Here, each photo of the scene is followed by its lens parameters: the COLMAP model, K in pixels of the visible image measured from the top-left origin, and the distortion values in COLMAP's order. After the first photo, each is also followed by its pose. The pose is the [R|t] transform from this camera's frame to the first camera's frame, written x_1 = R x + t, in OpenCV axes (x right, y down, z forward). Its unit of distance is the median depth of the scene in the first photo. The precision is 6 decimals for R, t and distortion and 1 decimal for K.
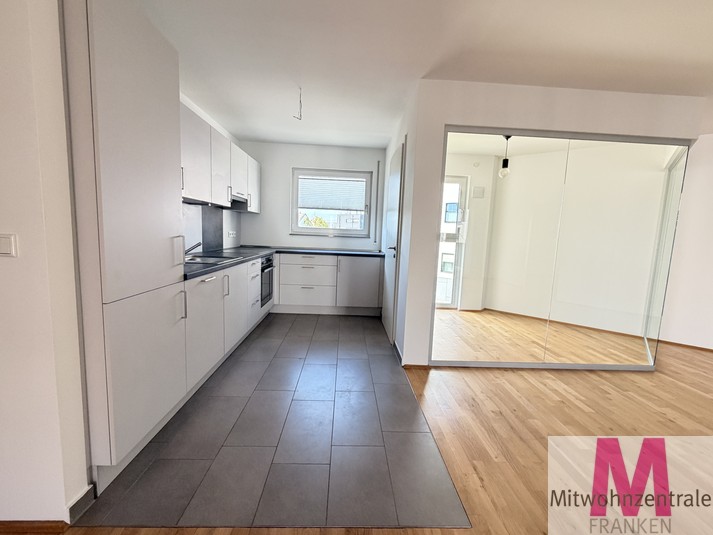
lens RADIAL K [[306.3, 0, 356.5], [0, 306.3, 267.5], [0, 0, 1]] dist [0.000723, -0.000204]
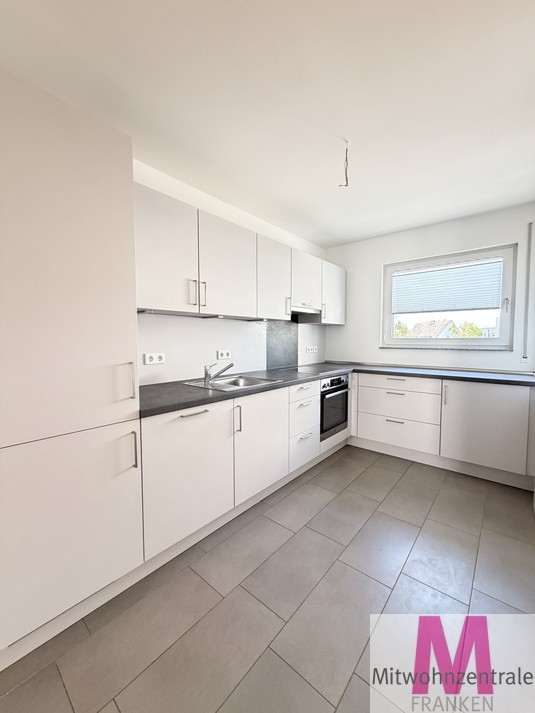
lens RADIAL K [[284.3, 0, 267.5], [0, 284.3, 356.5], [0, 0, 1]] dist [0.002239, 0.000140]
pose [[0.736430, -0.000695, -0.676513, 0.099260], [-0.044581, 0.997776, -0.049555, -0.053854], [0.675043, 0.066654, 0.734762, 0.380504]]
